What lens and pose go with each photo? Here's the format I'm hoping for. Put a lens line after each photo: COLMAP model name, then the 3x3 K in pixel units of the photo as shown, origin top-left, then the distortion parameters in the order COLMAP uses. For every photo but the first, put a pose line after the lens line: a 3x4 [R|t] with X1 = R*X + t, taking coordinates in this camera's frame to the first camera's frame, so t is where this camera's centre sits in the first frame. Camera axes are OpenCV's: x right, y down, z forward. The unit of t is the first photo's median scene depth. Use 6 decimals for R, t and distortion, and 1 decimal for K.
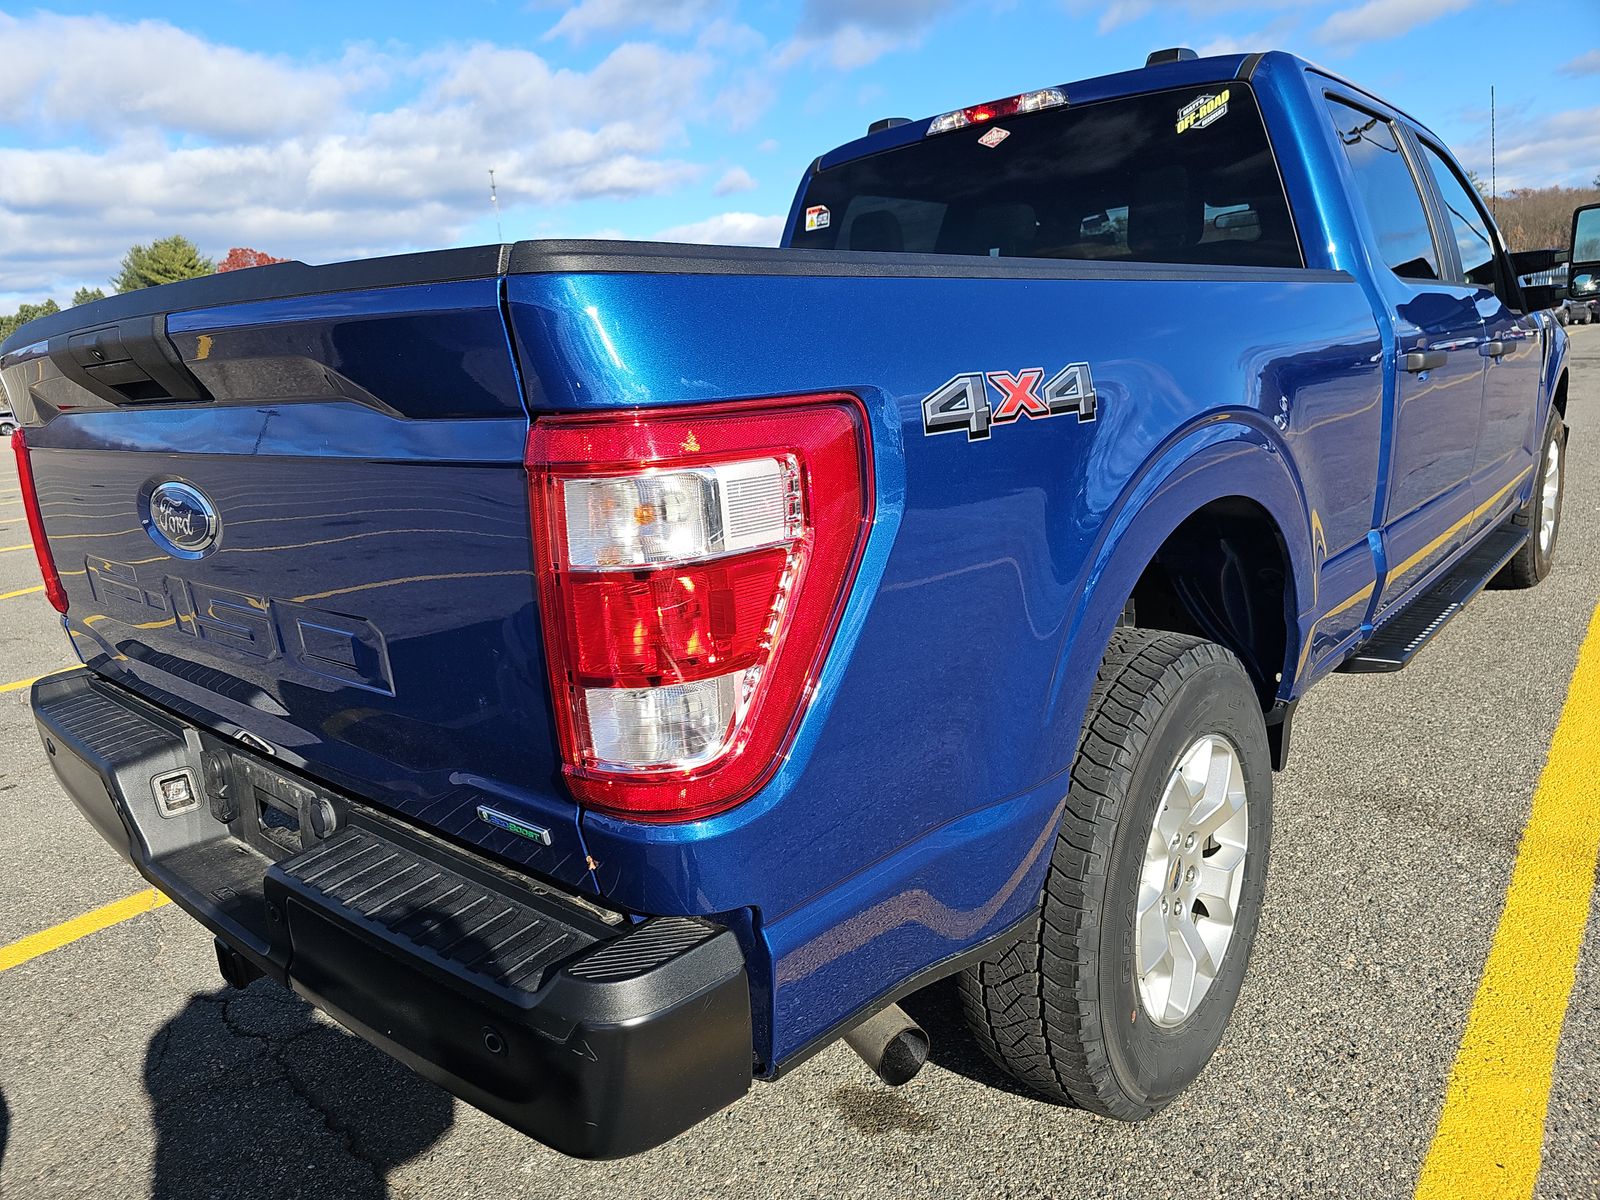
lens RADIAL K [[1092.0, 0, 800.0], [0, 1092.0, 600.0], [0, 0, 1]] dist [0.037157, -0.029316]
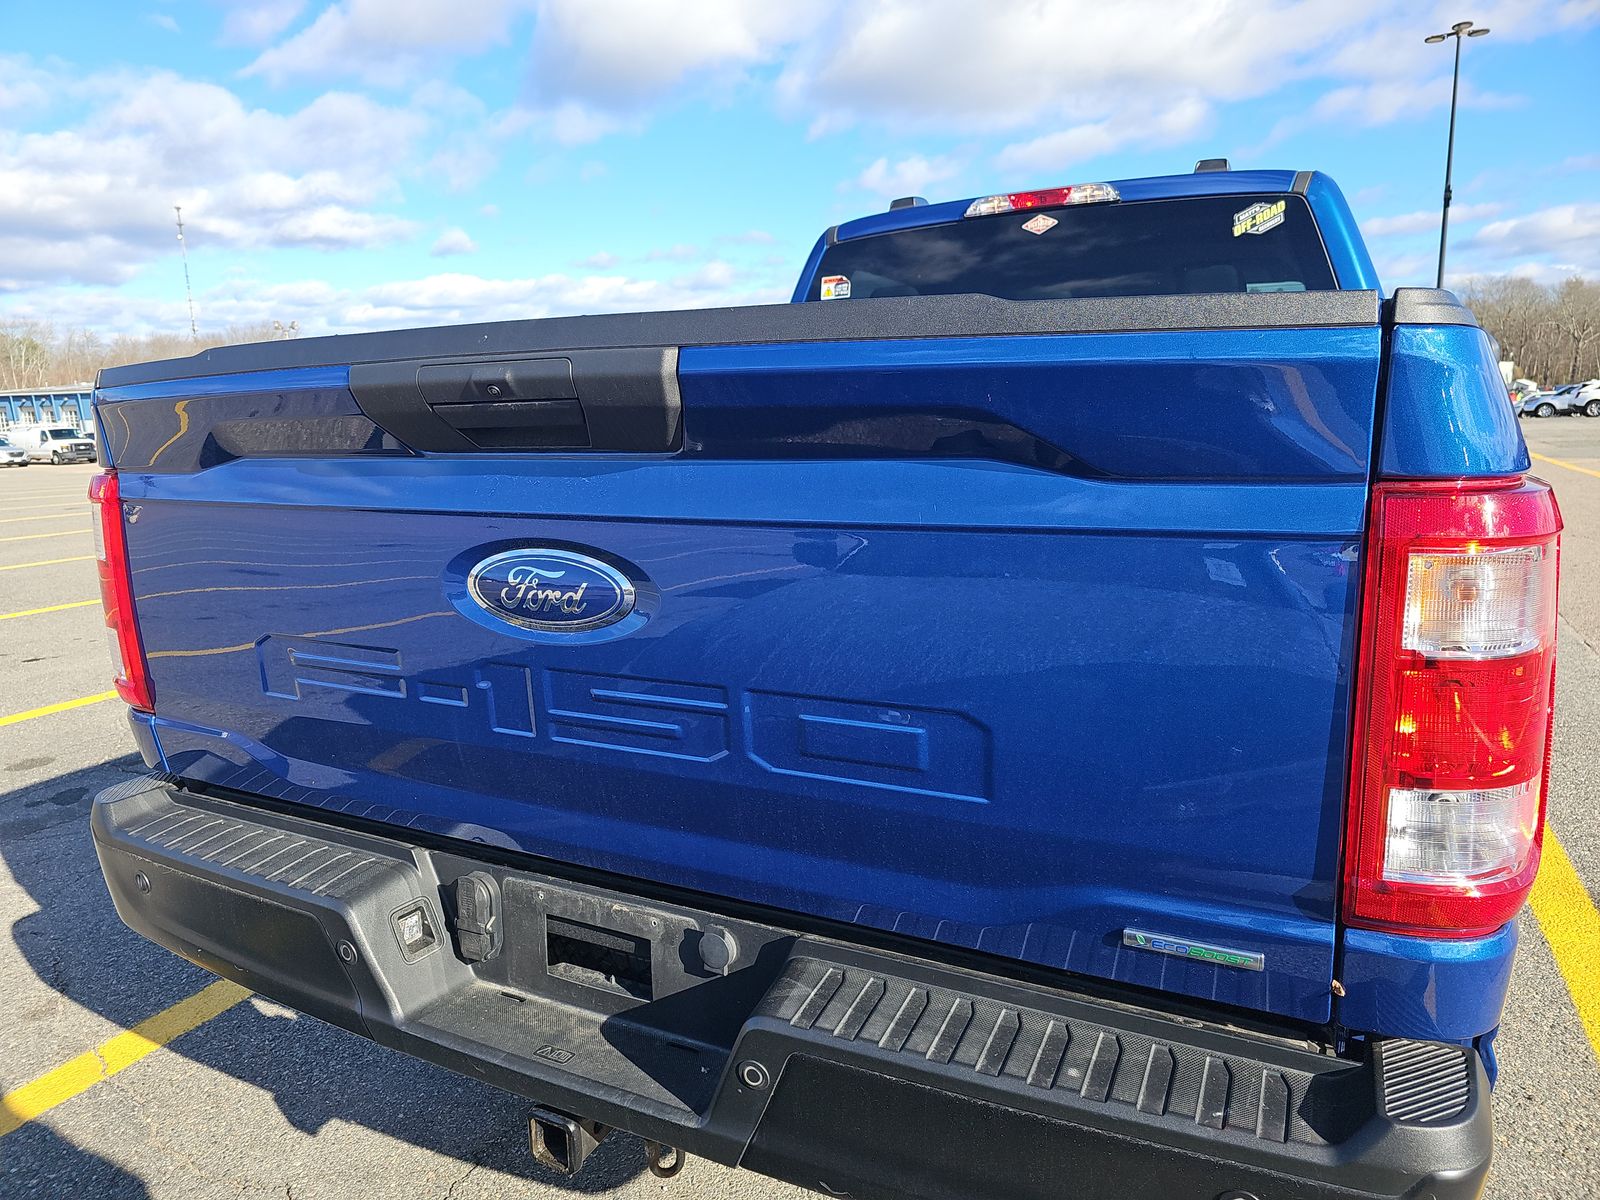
lens RADIAL K [[1092.0, 0, 800.0], [0, 1092.0, 600.0], [0, 0, 1]] dist [0.037157, -0.029316]
pose [[0.968721, 0.004981, 0.248104, -0.308628], [0.010863, 0.997989, -0.062449, -0.007832], [-0.247916, 0.063191, 0.966718, 0.086527]]
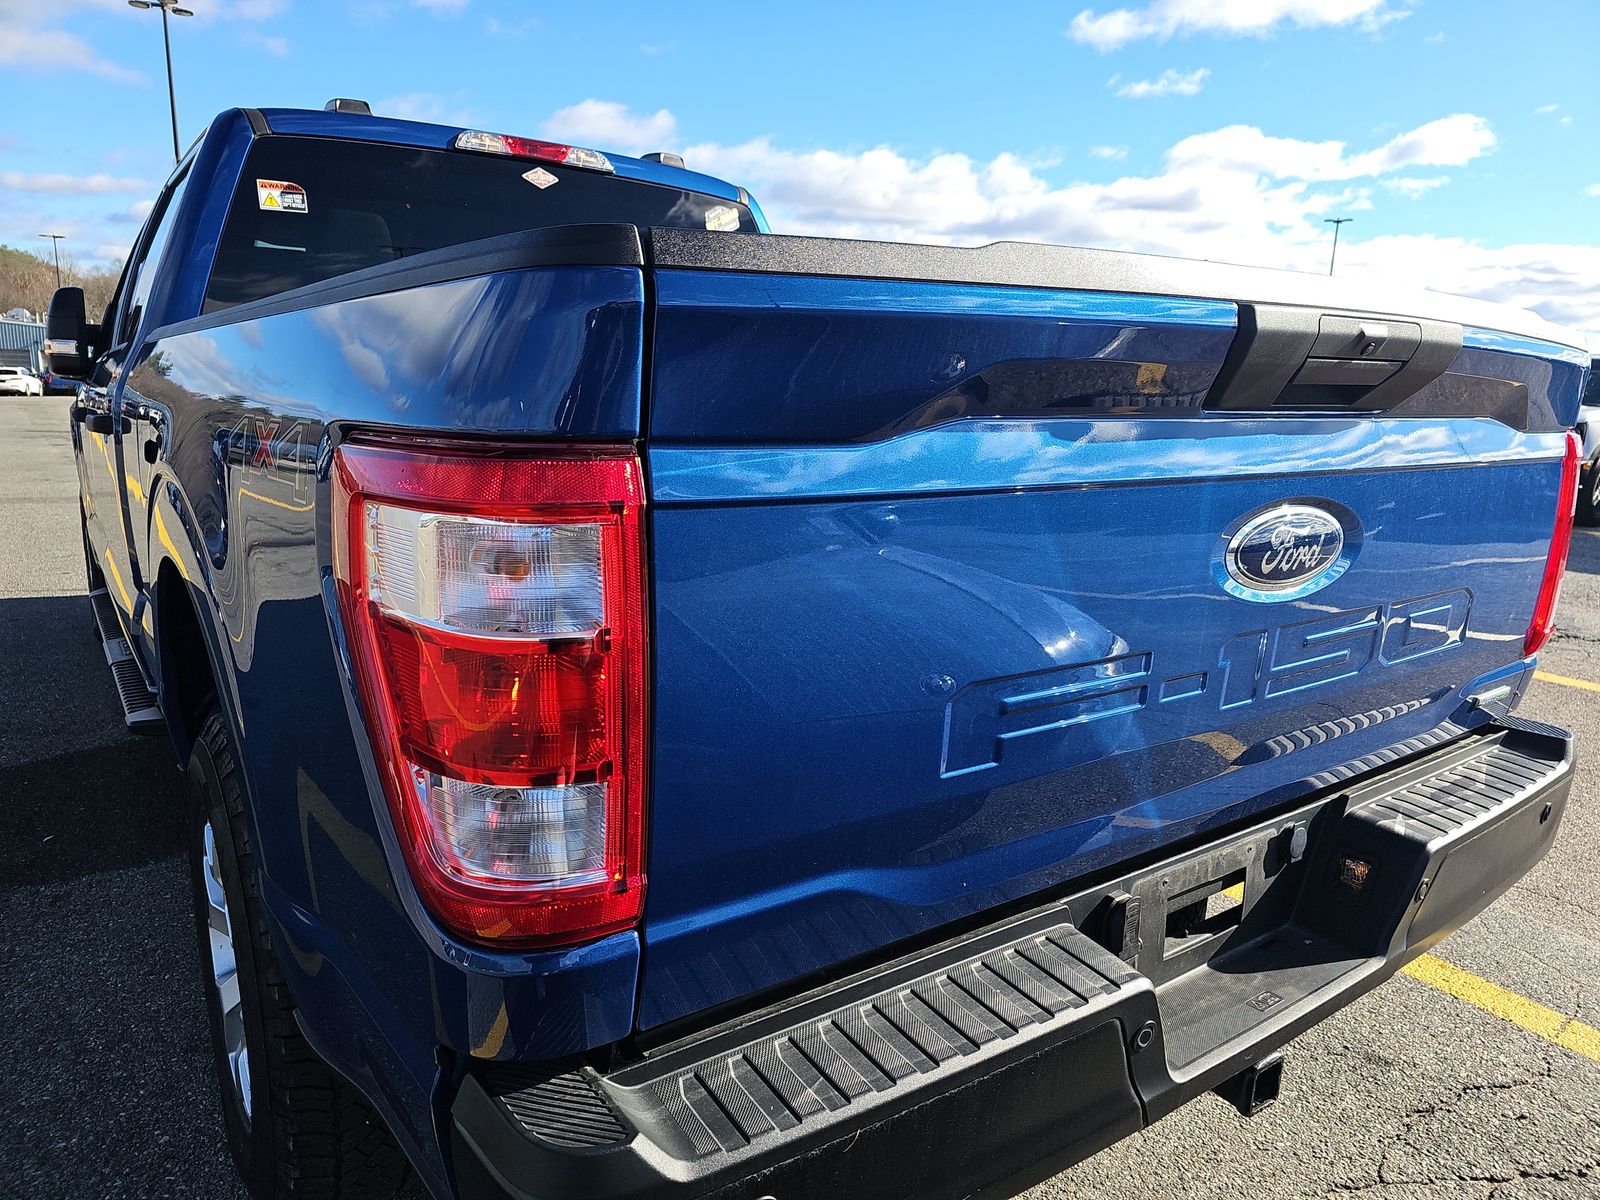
lens RADIAL K [[1054.2, 0, 828.1], [0, 1054.2, 598.1], [0, 0, 1]] dist [0.065822, -0.059437]
pose [[0.194976, -0.118272, 0.973651, -0.771203], [0.181110, 0.979973, 0.082772, -0.092794], [-0.963942, 0.160199, 0.212491, 0.642151]]
